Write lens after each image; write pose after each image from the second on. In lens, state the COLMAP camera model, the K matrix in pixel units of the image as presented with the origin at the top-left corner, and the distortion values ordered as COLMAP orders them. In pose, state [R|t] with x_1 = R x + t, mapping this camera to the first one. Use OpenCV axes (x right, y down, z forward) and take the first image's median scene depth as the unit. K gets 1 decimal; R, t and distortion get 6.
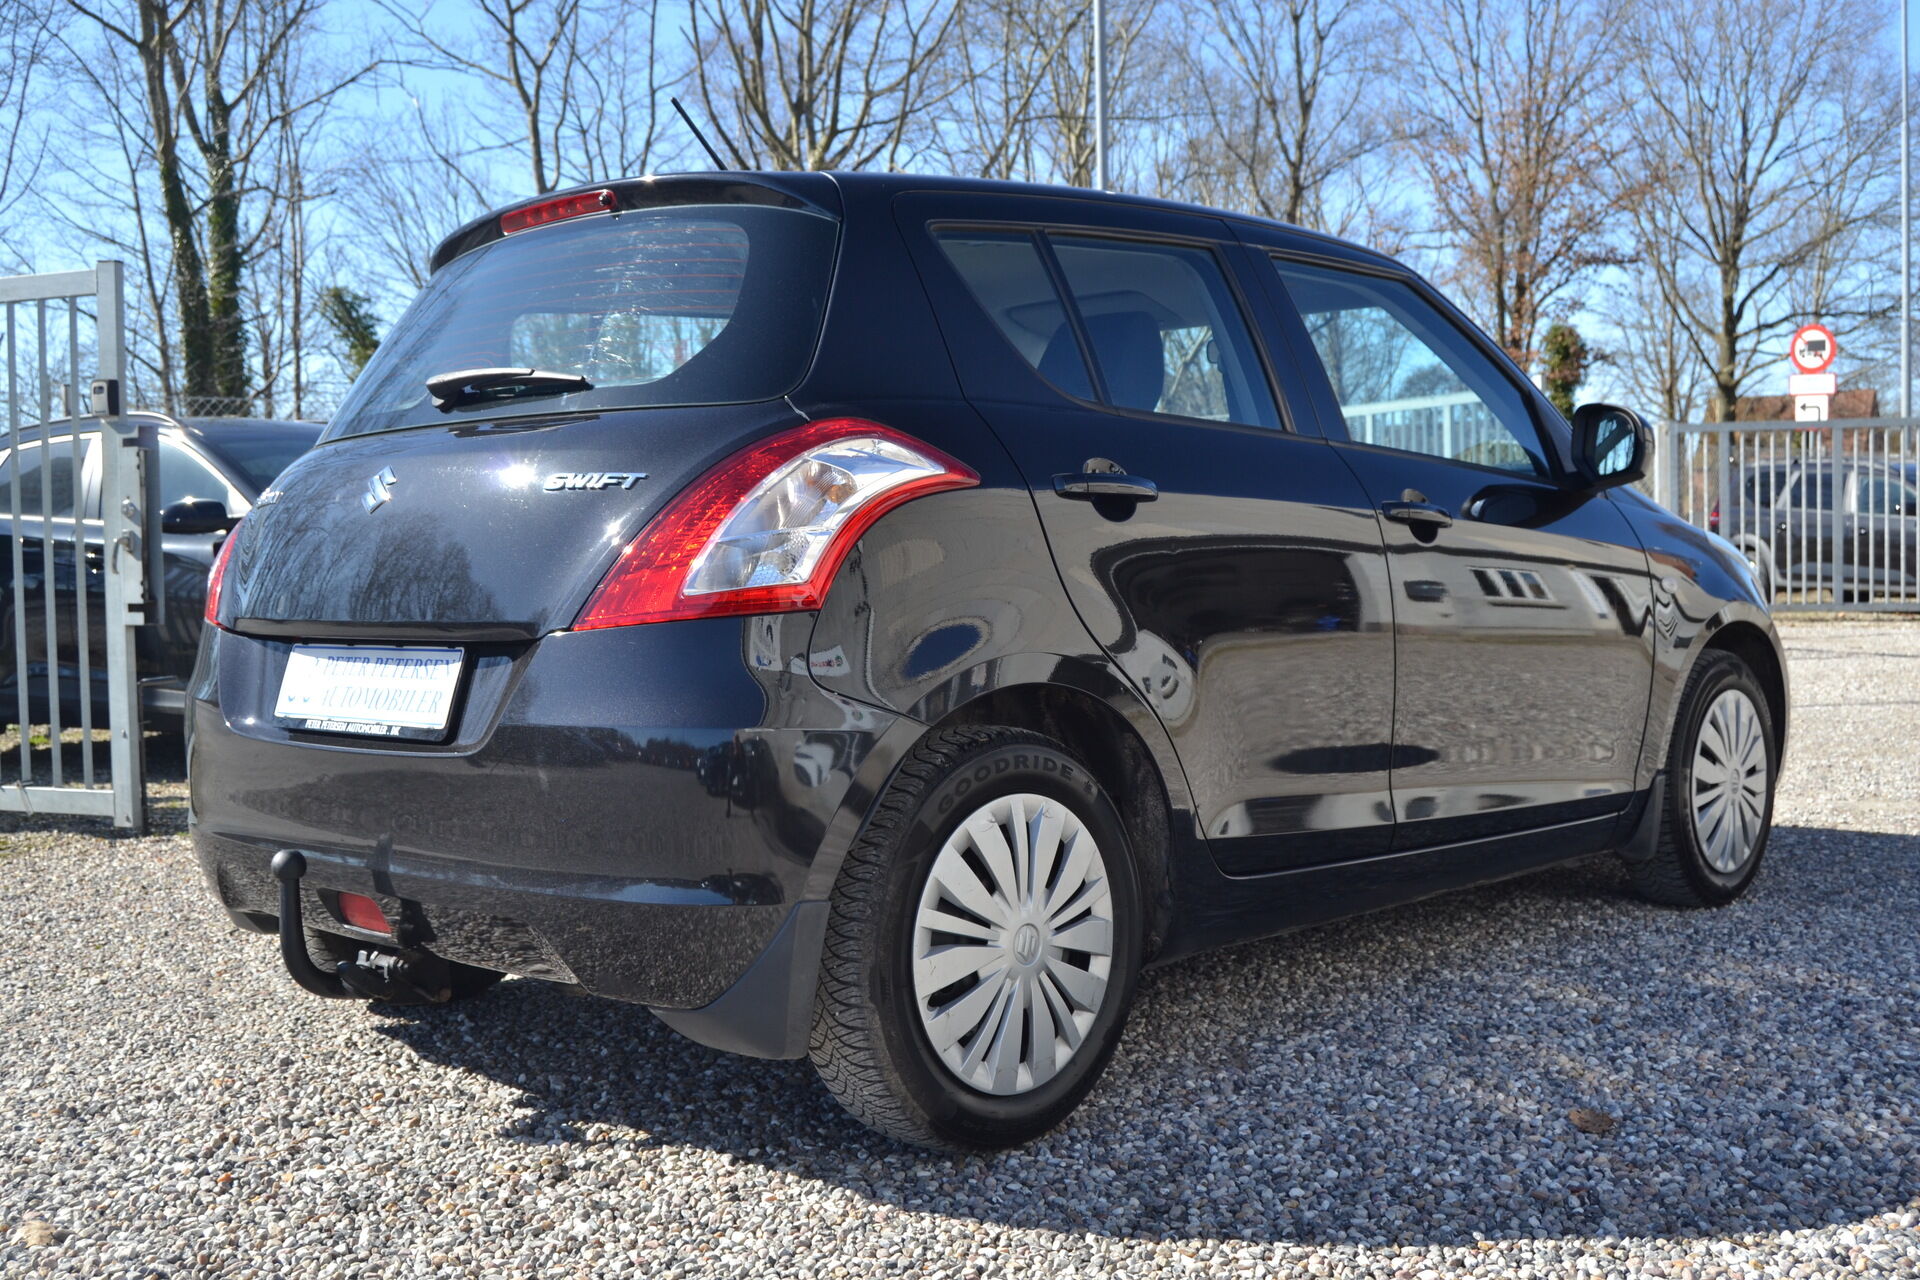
lens RADIAL K [[1998.3, 0, 961.4], [0, 1998.3, 643.3], [0, 0, 1]] dist [-0.087369, 0.000000]
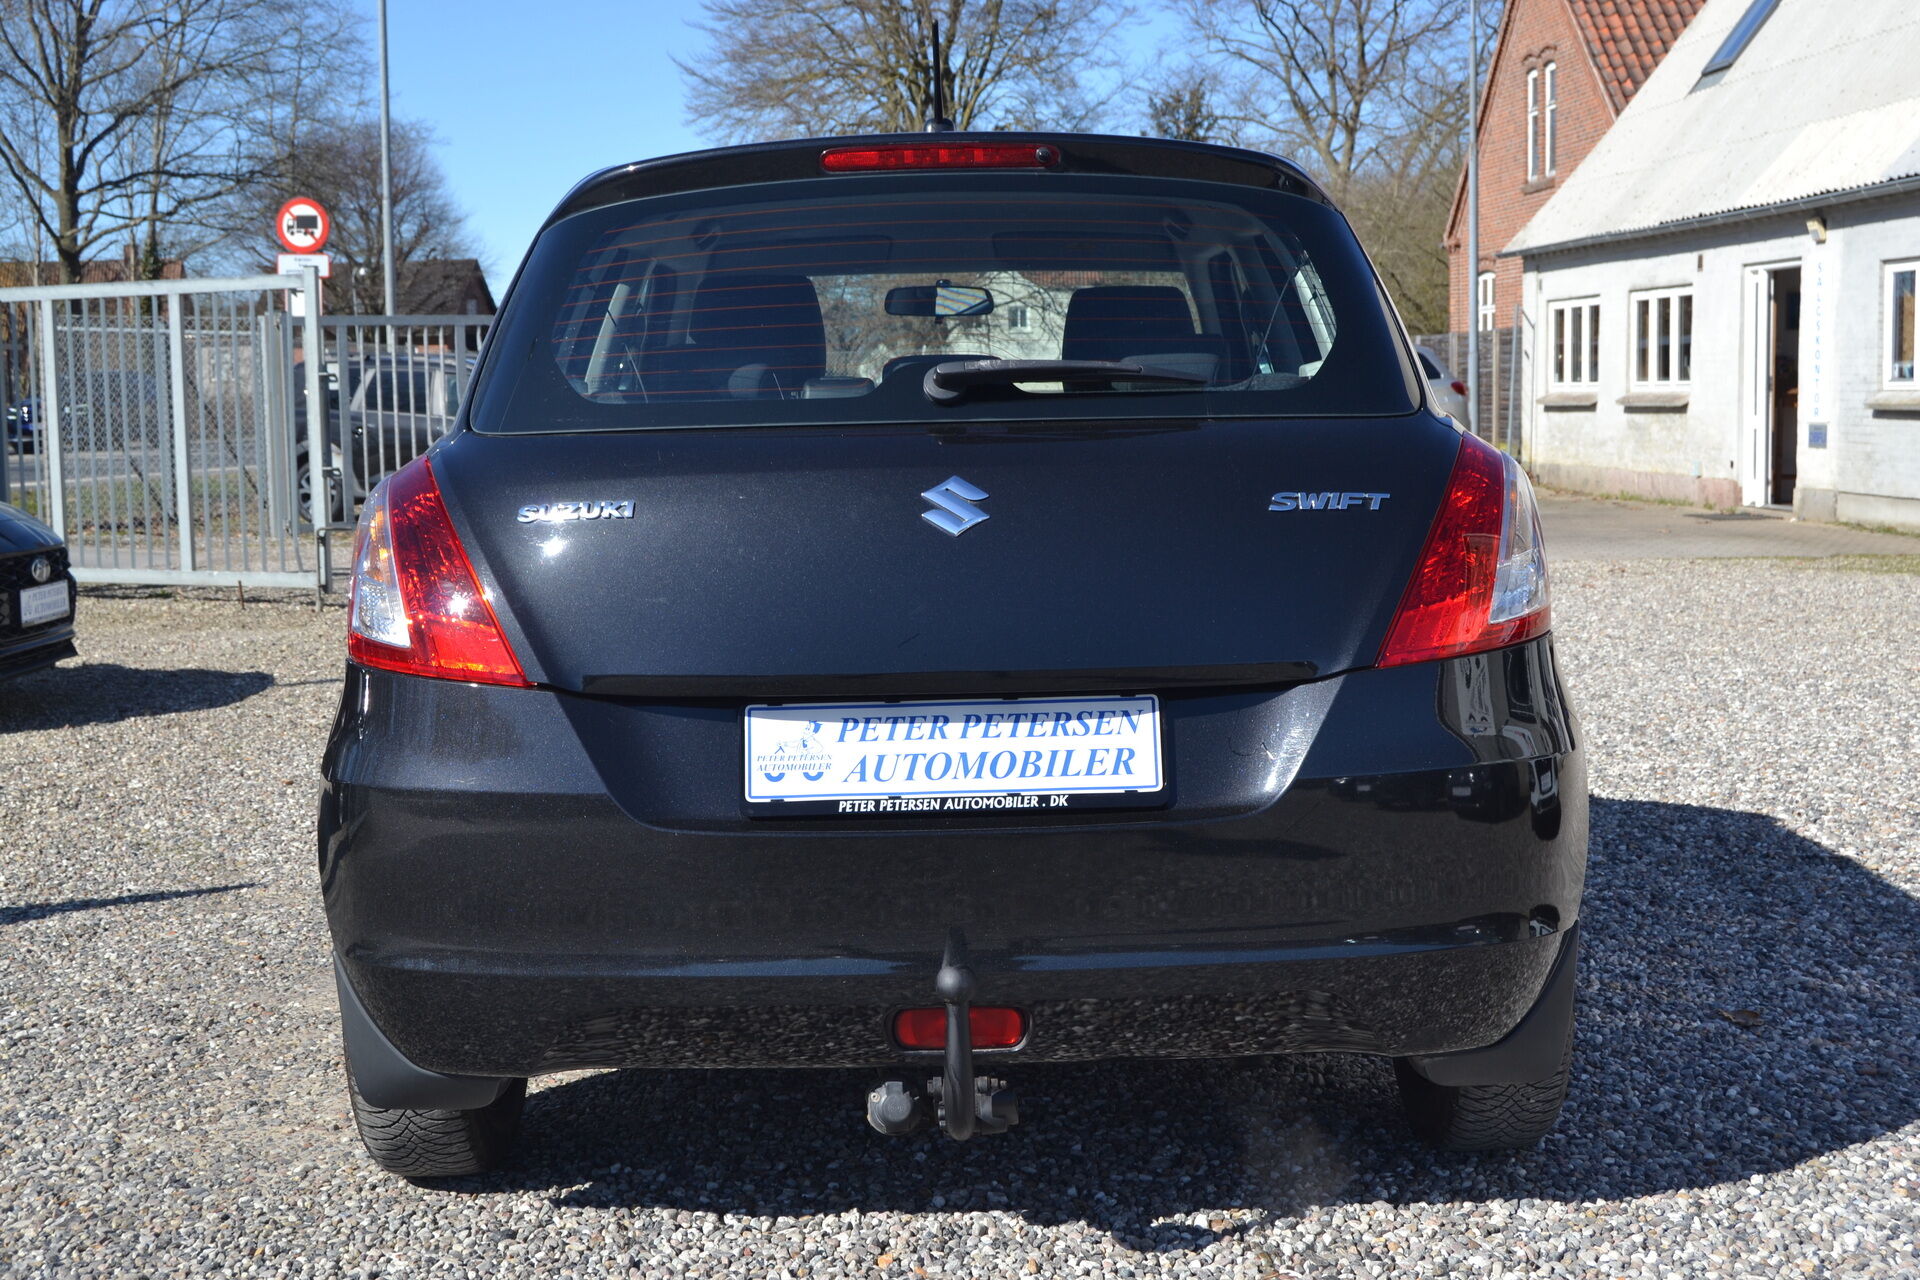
lens RADIAL K [[2351.9, 0, 961.3], [0, 2351.9, 637.2], [0, 0, 1]] dist [-0.046686, 0.000000]
pose [[0.720657, -0.063205, 0.690404, -0.096444], [0.038478, 0.997947, 0.051195, -0.007464], [-0.692223, -0.010329, 0.721610, 0.031035]]
